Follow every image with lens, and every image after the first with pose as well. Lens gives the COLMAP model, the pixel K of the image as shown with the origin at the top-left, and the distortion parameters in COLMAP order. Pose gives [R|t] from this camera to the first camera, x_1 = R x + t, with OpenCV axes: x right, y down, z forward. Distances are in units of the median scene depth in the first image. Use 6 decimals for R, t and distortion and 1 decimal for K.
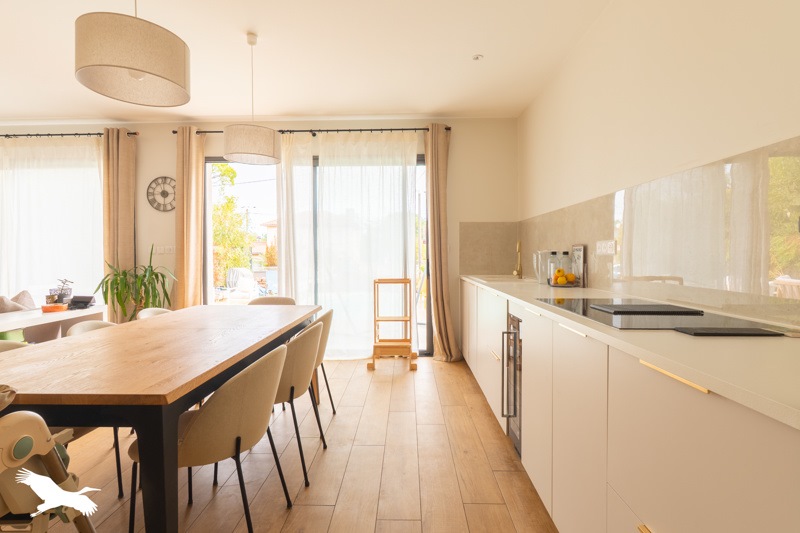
lens RADIAL K [[378.4, 0, 400.0], [0, 378.4, 266.5], [0, 0, 1]] dist [-0.001309, -0.000382]
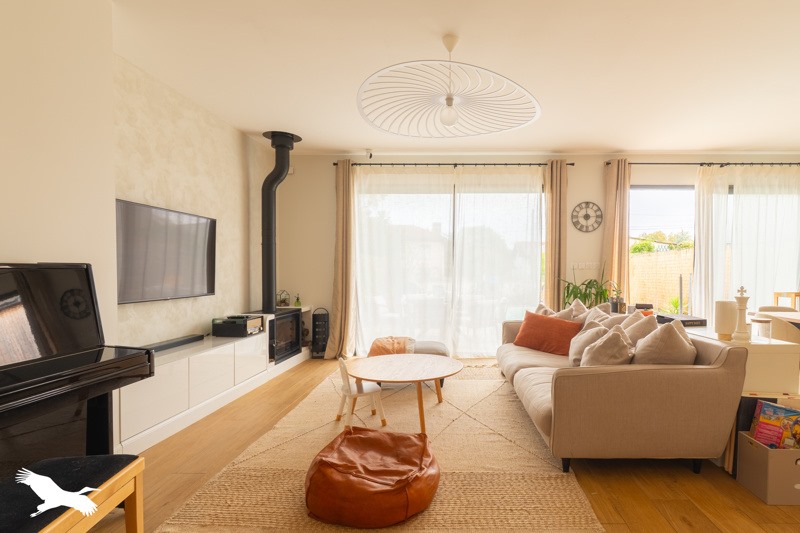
lens RADIAL K [[311.4, 0, 400.0], [0, 311.4, 266.5], [0, 0, 1]] dist [-0.001578, -0.000208]
pose [[0.999915, 0.008191, 0.010130, -1.195264], [-0.007883, 0.999519, -0.030001, -0.009803], [-0.010371, 0.029919, 0.999499, 0.072638]]
